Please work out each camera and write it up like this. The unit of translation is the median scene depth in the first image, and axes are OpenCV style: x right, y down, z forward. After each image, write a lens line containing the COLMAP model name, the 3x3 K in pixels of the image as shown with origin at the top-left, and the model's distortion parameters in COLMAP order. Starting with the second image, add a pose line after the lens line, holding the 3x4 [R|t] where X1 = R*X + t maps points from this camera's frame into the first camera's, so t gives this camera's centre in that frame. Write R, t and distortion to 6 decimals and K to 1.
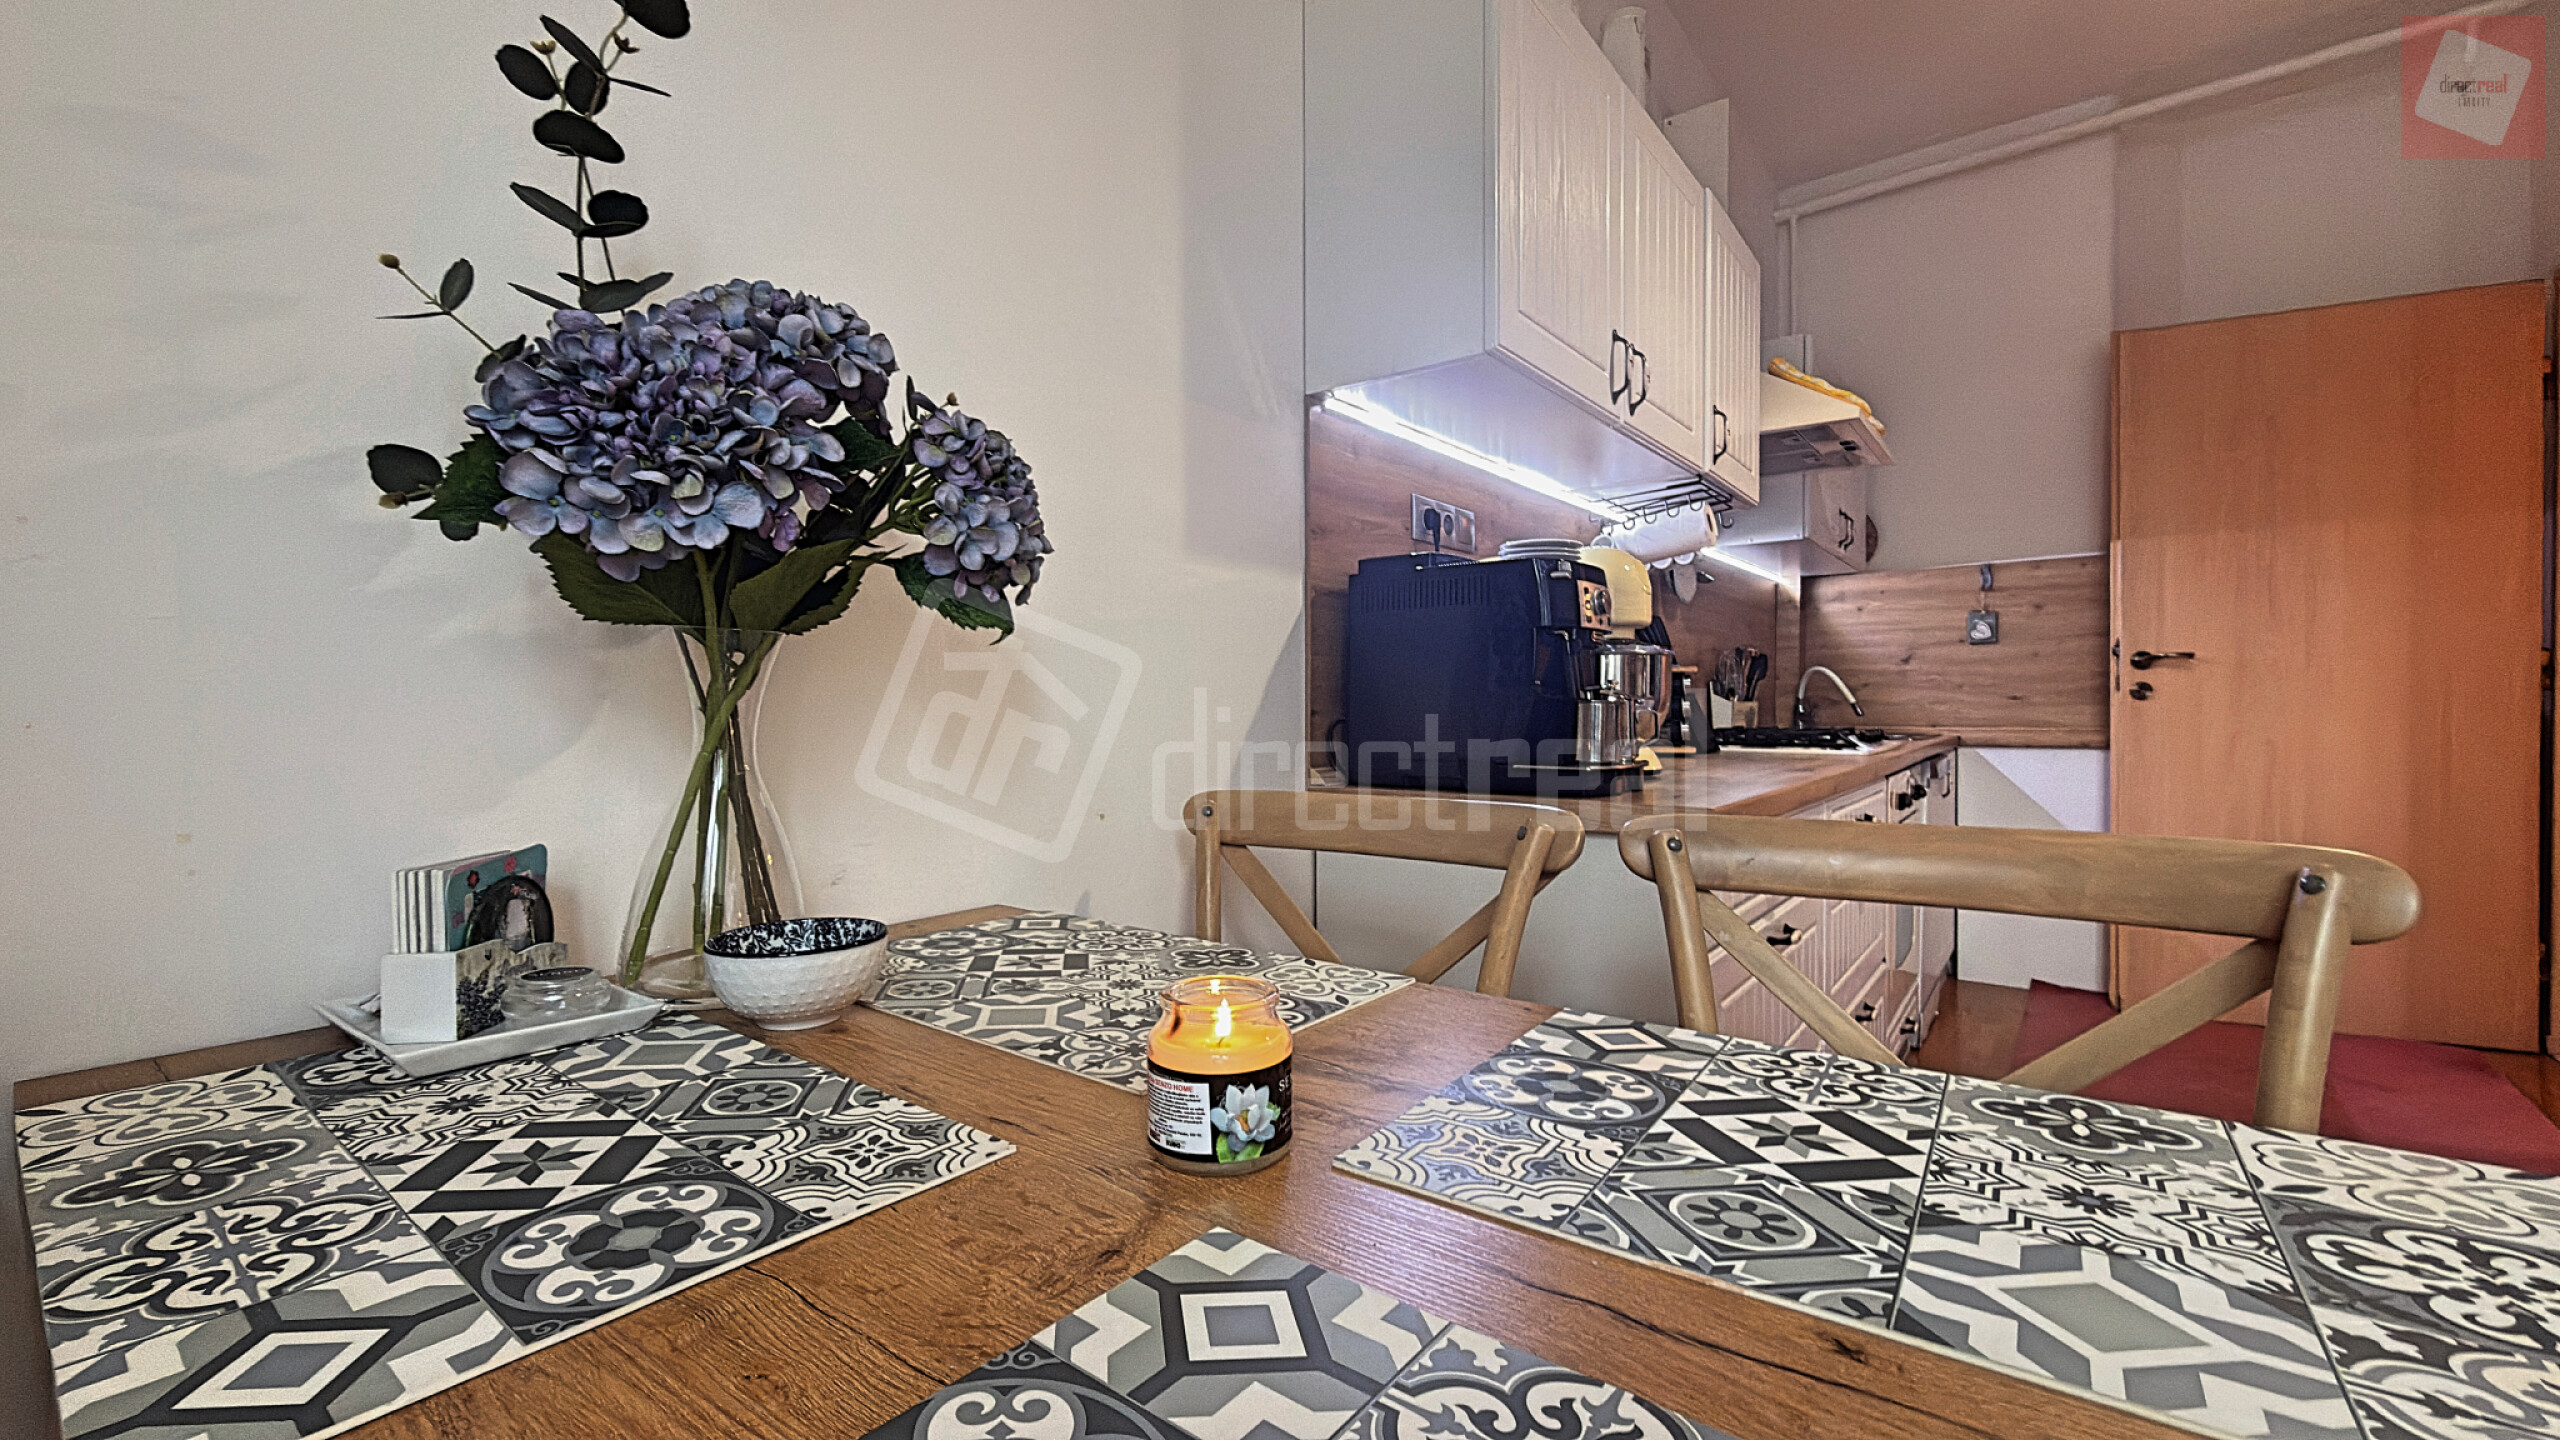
lens RADIAL K [[1008.9, 0, 1280.6], [0, 1008.9, 721.6], [0, 0, 1]] dist [-0.003452, 0.001383]
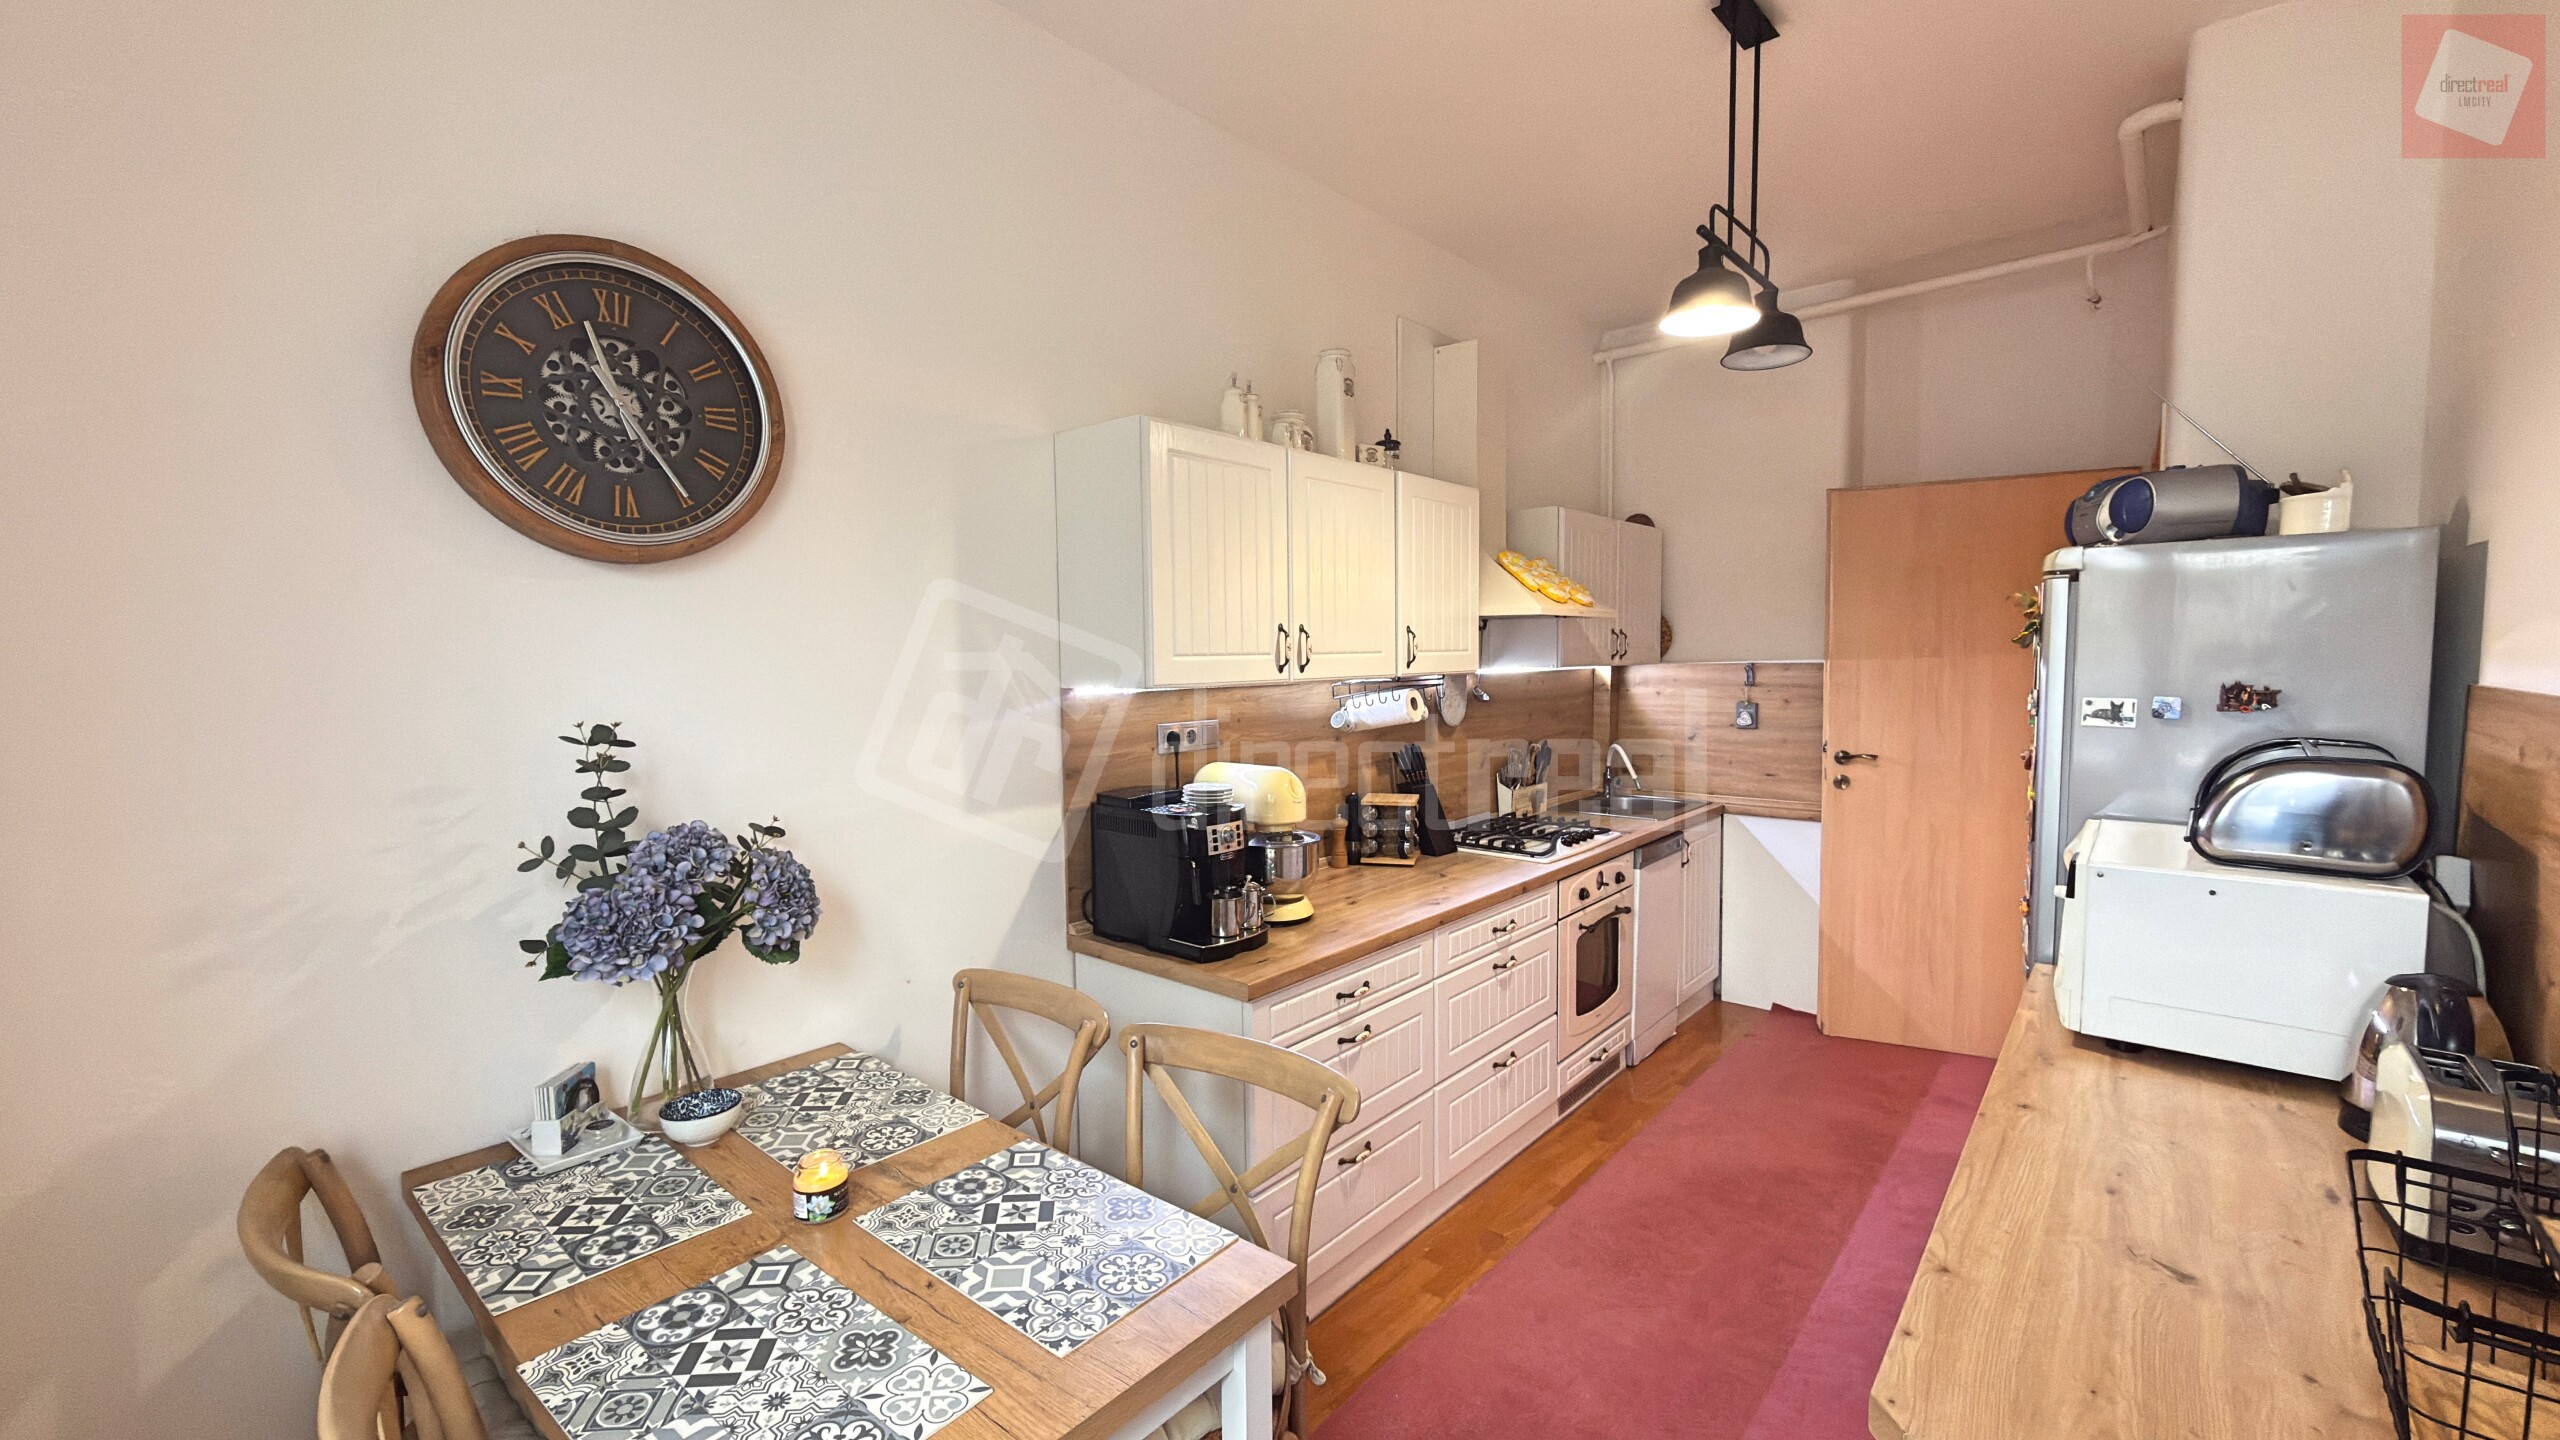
lens RADIAL K [[1008.9, 0, 1281.5], [0, 1008.9, 719.2], [0, 0, 1]] dist [-0.003452, 0.001383]
pose [[0.998902, -0.005493, -0.046519, 1.137828], [0.007850, 0.998687, 0.050620, -0.914114], [0.046179, -0.050929, 0.997634, -1.417303]]
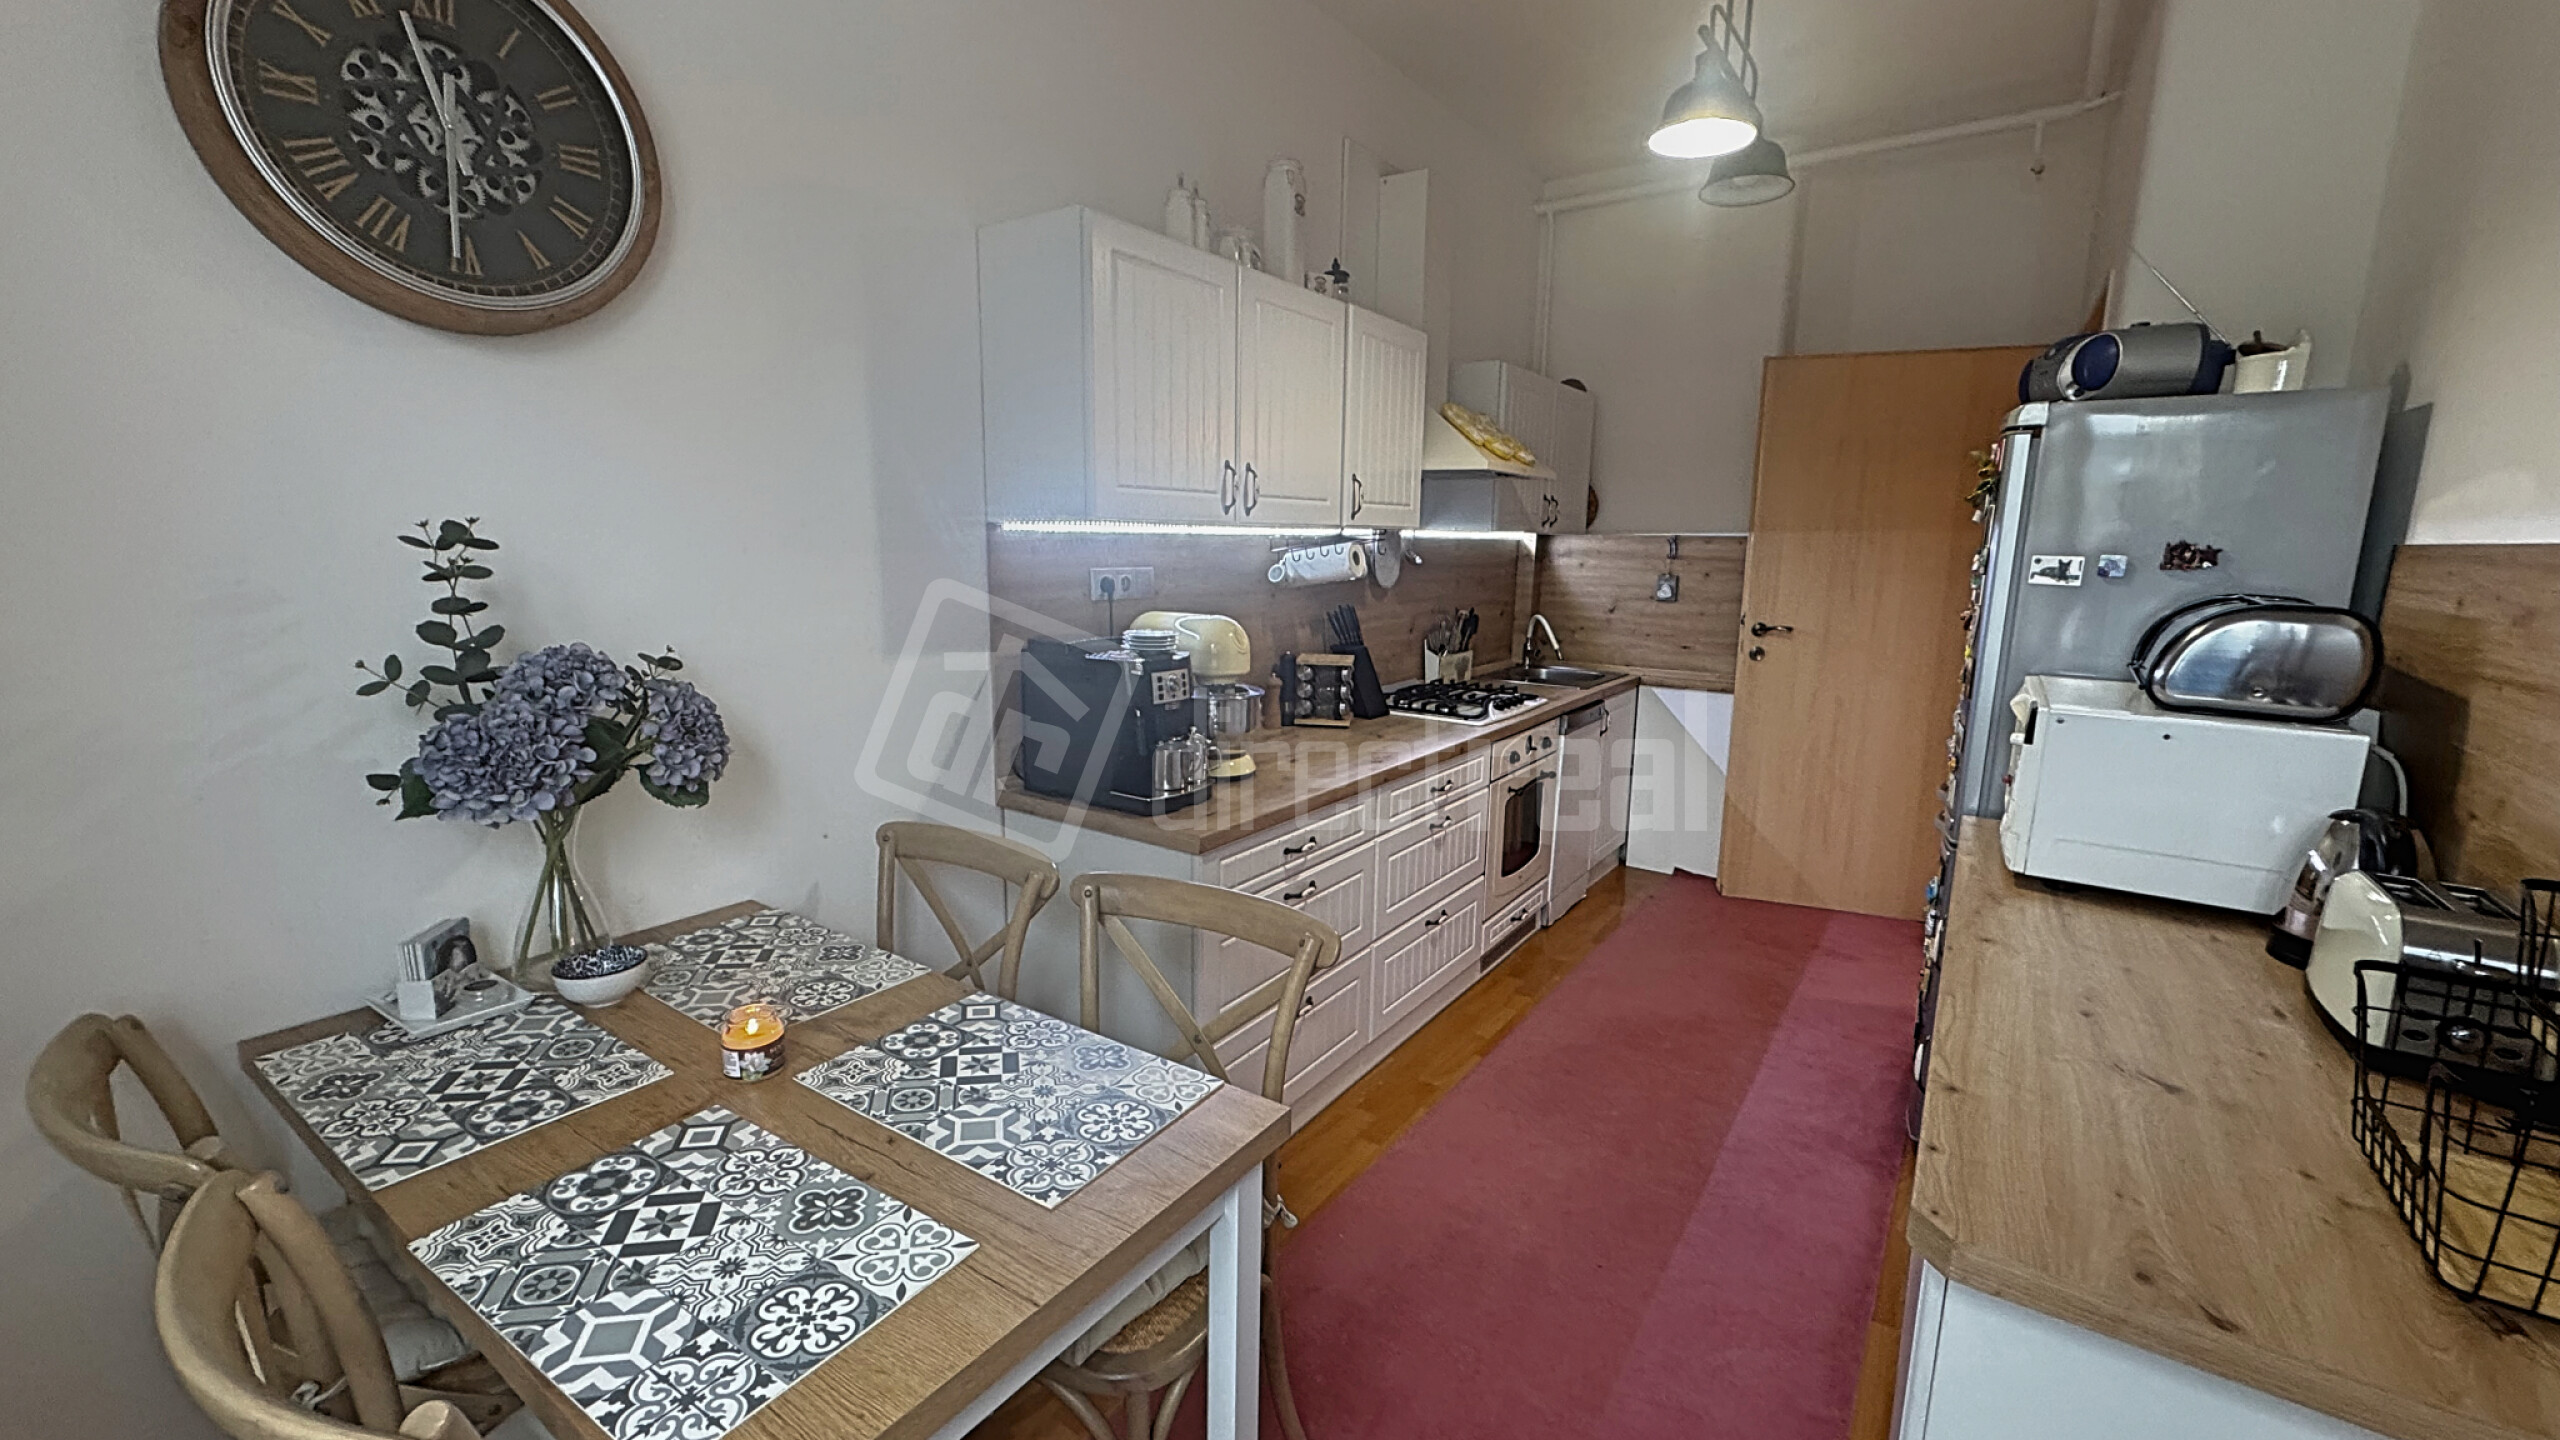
lens RADIAL K [[1010.3, 0, 1277.8], [0, 1010.3, 714.9], [0, 0, 1]] dist [-0.004120, 0.001373]
pose [[0.998259, 0.009458, 0.058227, 0.917412], [-0.018610, 0.987151, 0.158701, -0.750717], [-0.055978, -0.159509, 0.985608, -1.213364]]
